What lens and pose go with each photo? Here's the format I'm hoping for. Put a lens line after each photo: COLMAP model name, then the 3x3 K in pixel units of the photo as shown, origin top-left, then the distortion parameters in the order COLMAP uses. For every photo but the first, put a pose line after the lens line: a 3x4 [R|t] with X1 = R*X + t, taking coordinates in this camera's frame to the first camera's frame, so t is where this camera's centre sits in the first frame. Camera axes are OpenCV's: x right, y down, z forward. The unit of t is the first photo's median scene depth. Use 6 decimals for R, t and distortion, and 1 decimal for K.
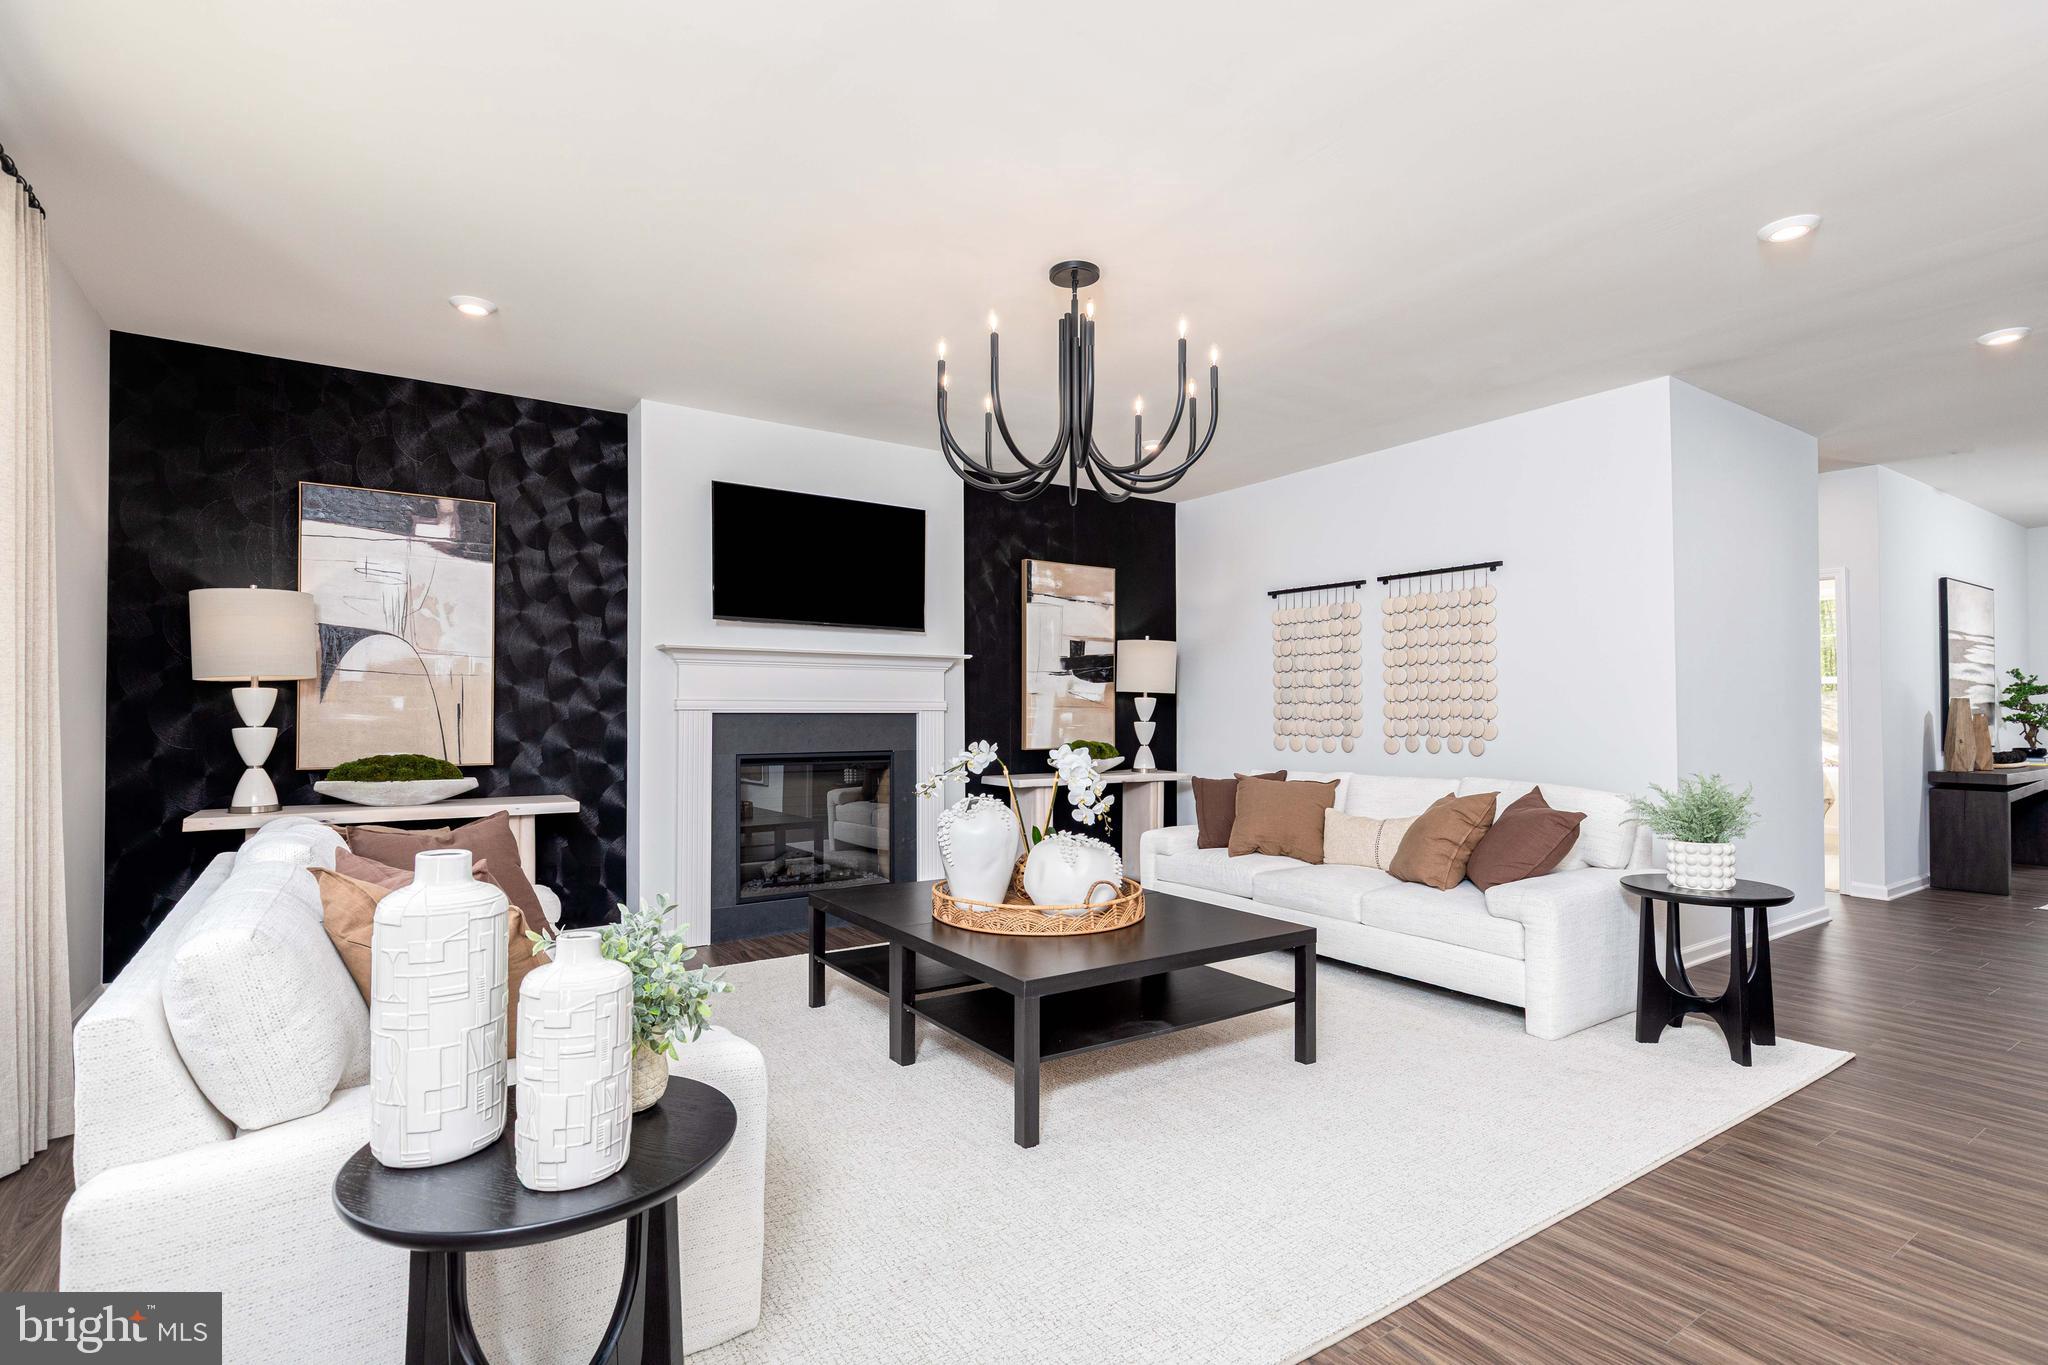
lens RADIAL K [[962.1, 0, 1026.3], [0, 962.1, 699.5], [0, 0, 1]] dist [0.004216, 0.000191]
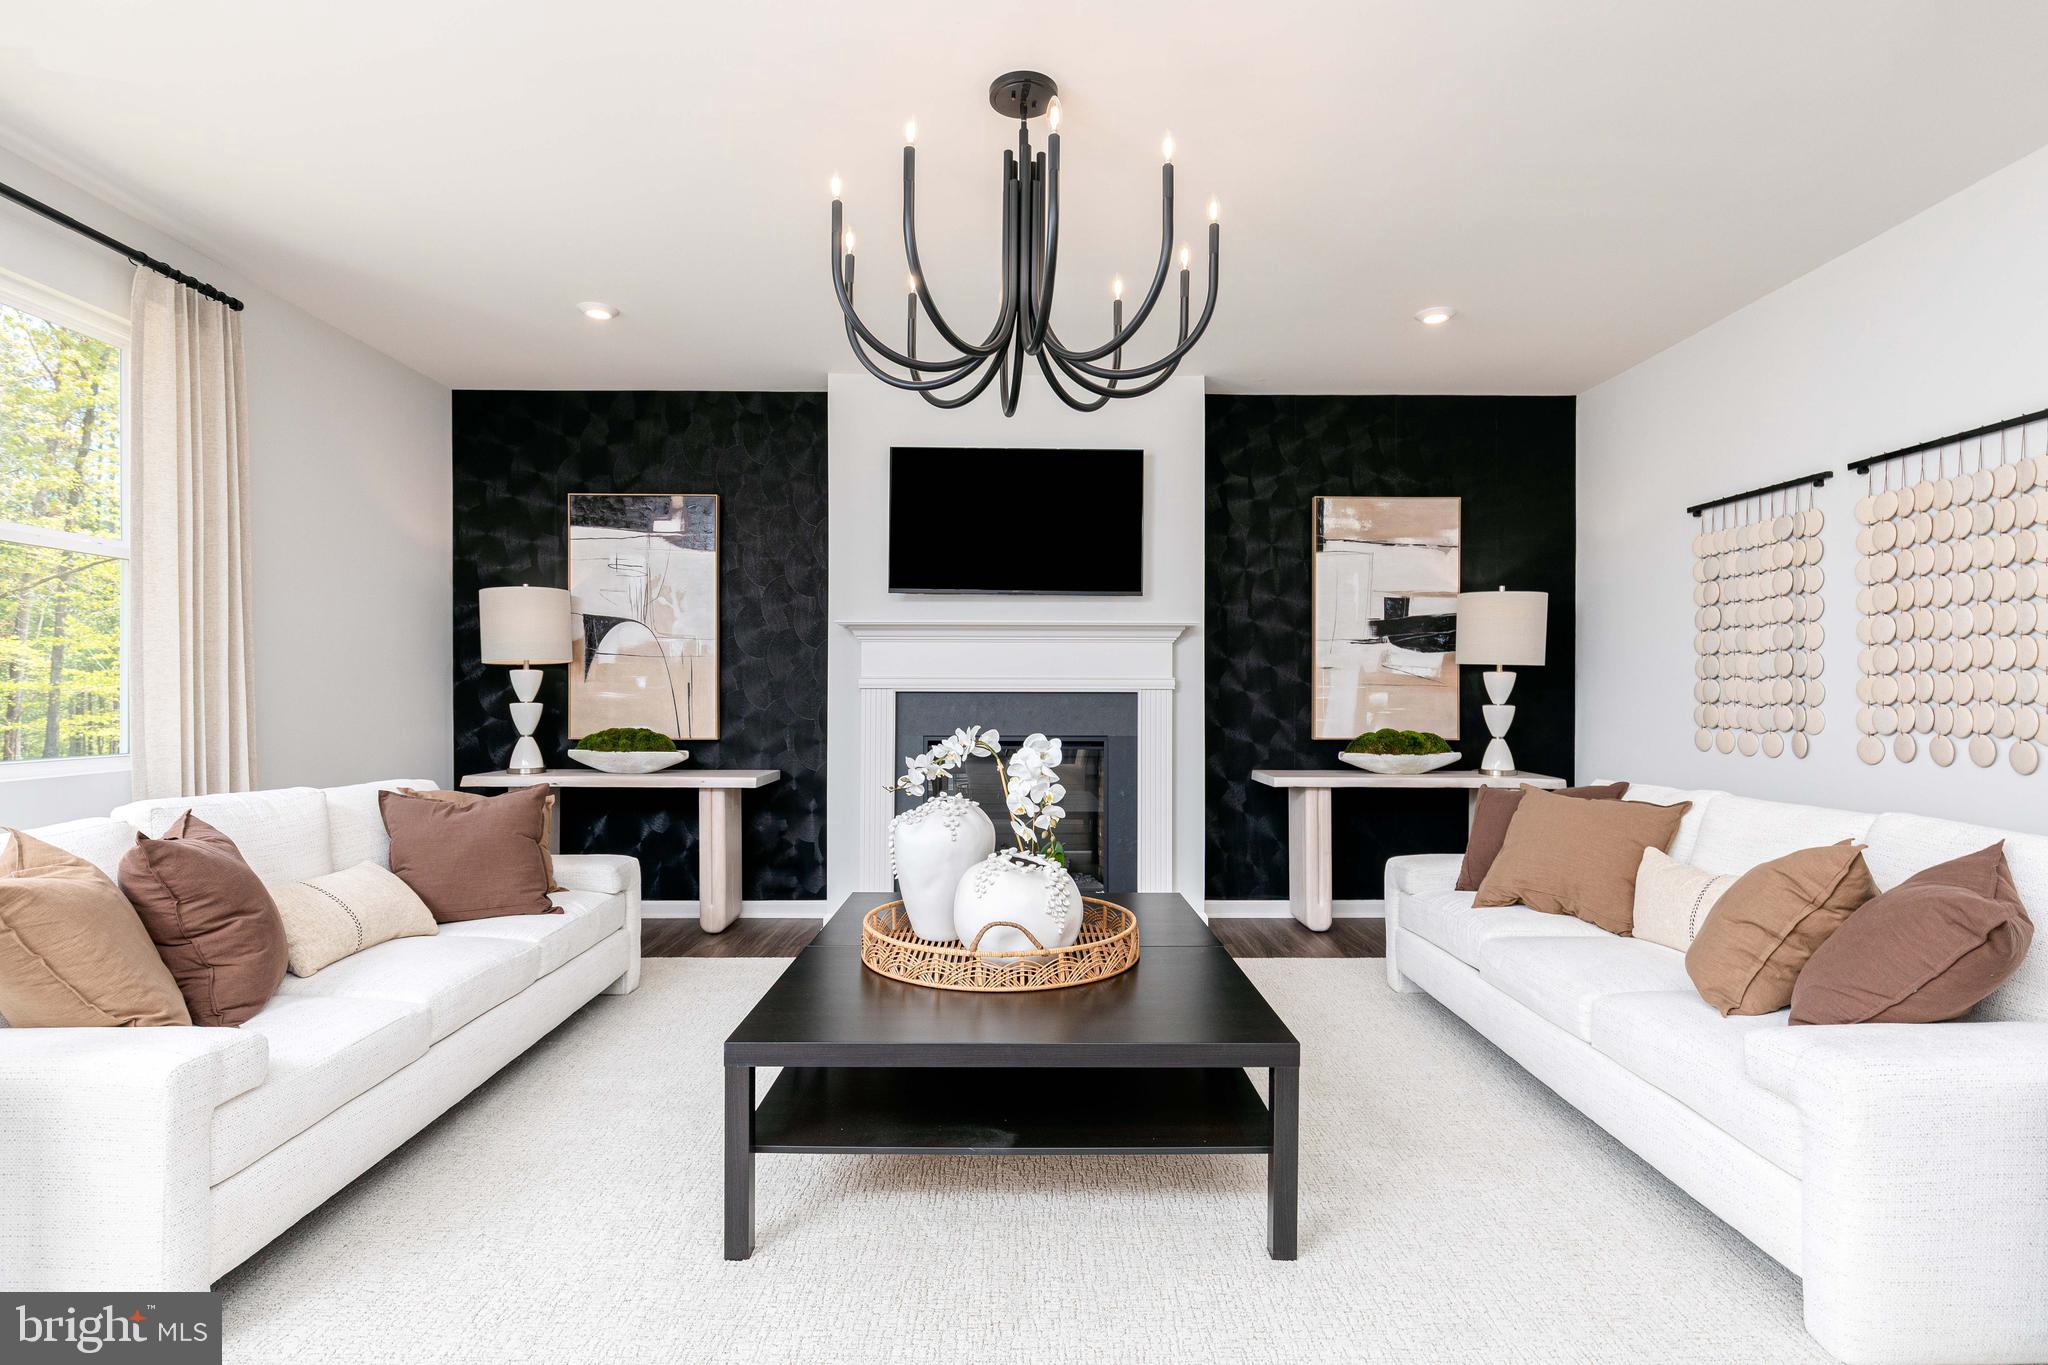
lens RADIAL K [[996.8, 0, 1031.9], [0, 996.8, 699.2], [0, 0, 1]] dist [-0.001205, -0.000033]
pose [[0.837252, 0.005547, -0.546790, 0.306770], [0.005256, 0.999821, 0.018191, 0.003879], [0.546793, -0.018104, 0.837072, 0.232706]]
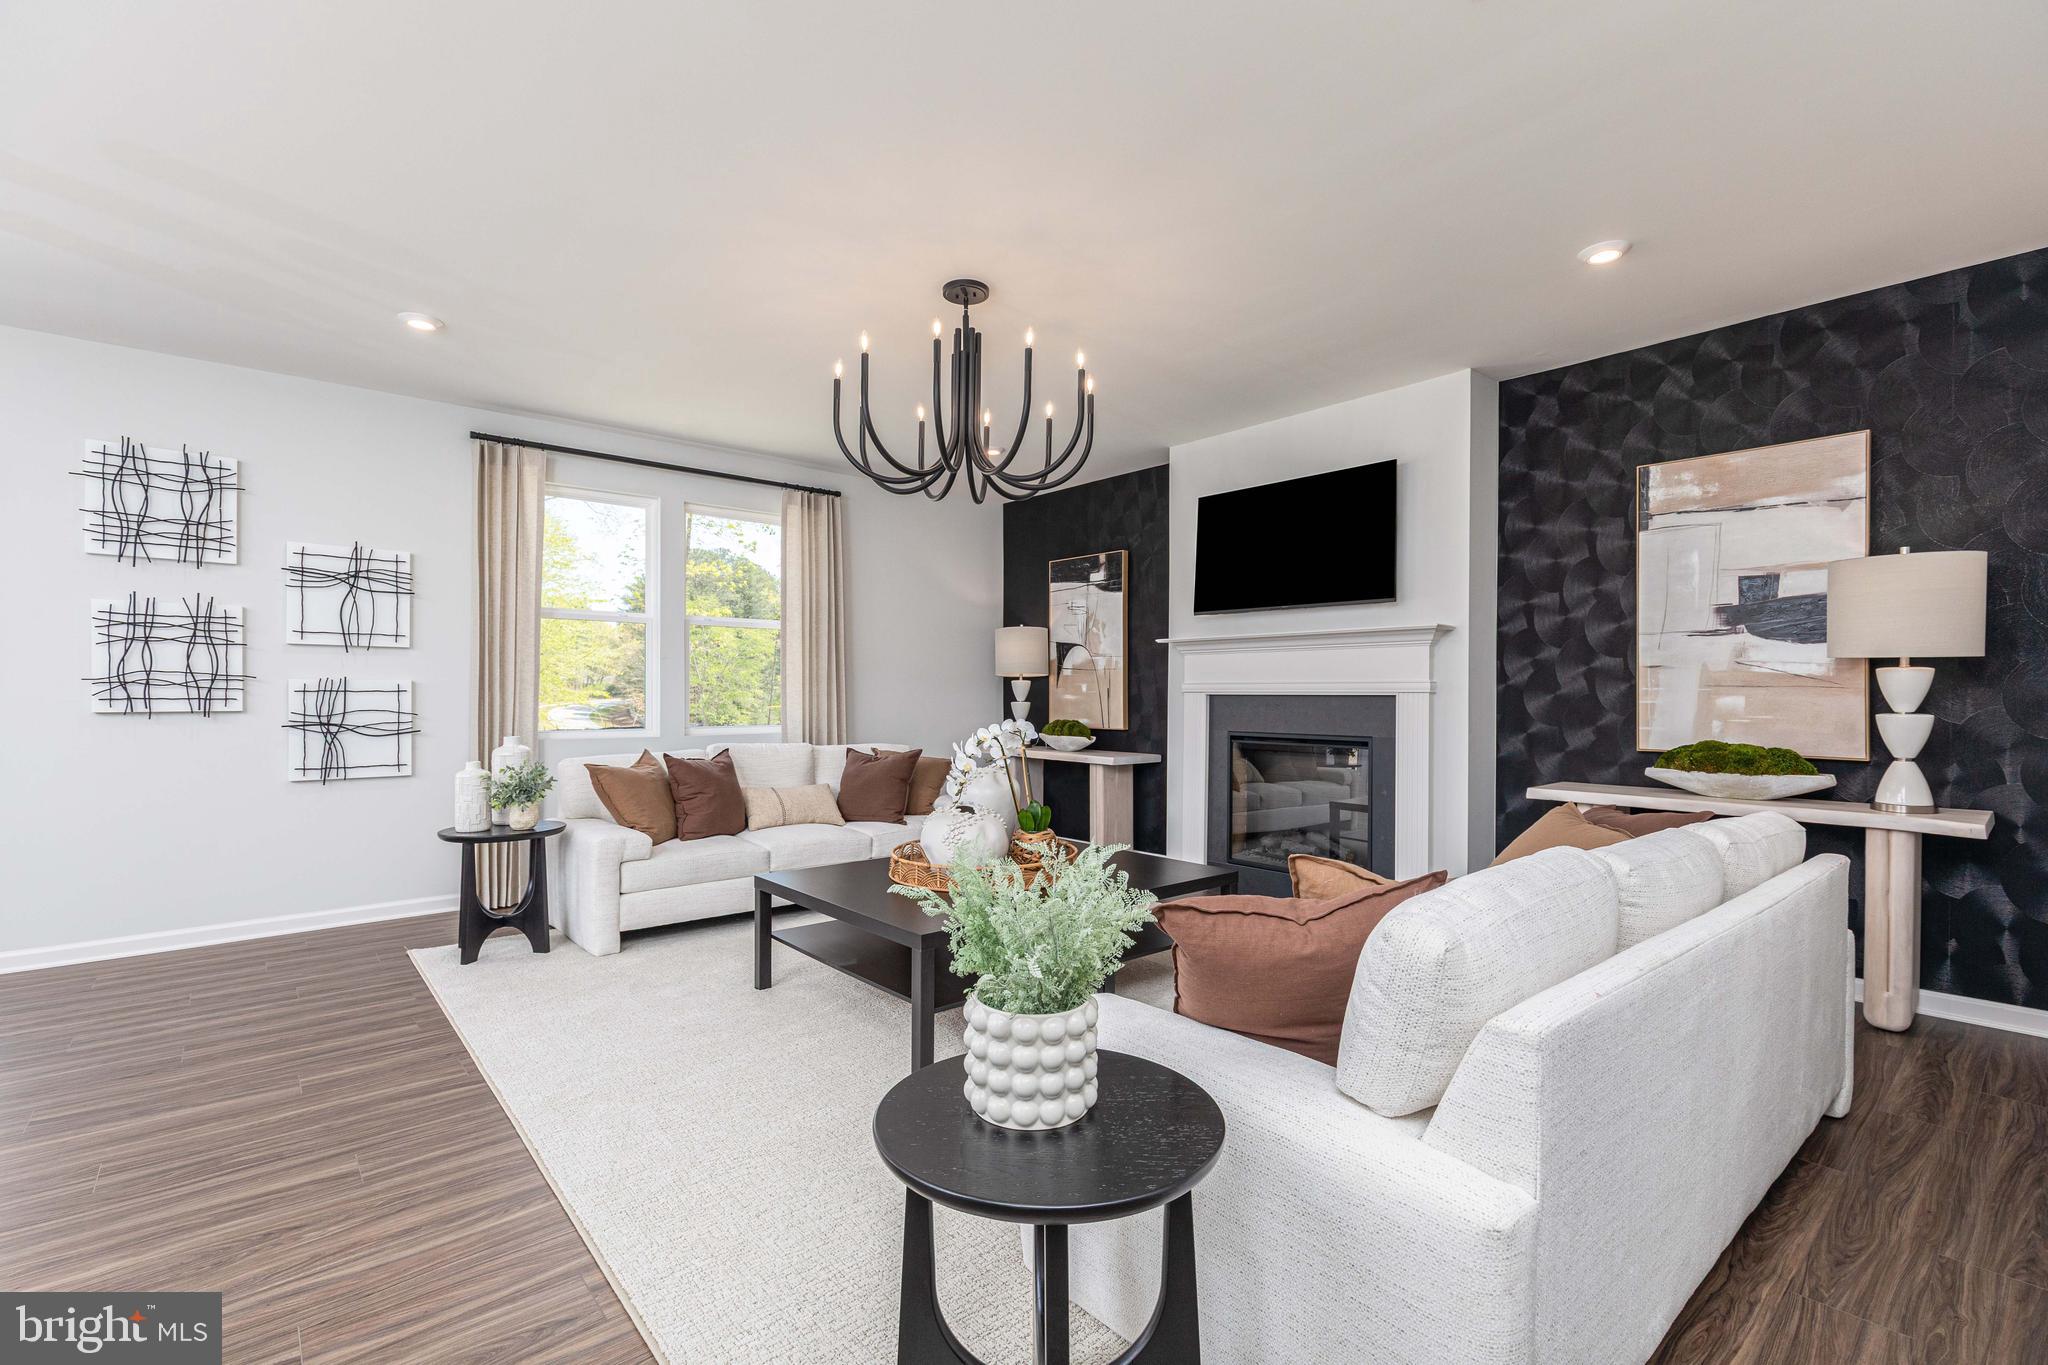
lens RADIAL K [[908.7, 0, 1033.0], [0, 908.7, 692.4], [0, 0, 1]] dist [0.002489, -0.000123]
pose [[0.126657, -0.002331, -0.991944, 0.701553], [0.009257, 0.999956, -0.001168, 0.009989], [0.991903, -0.009034, 0.126673, 0.610968]]
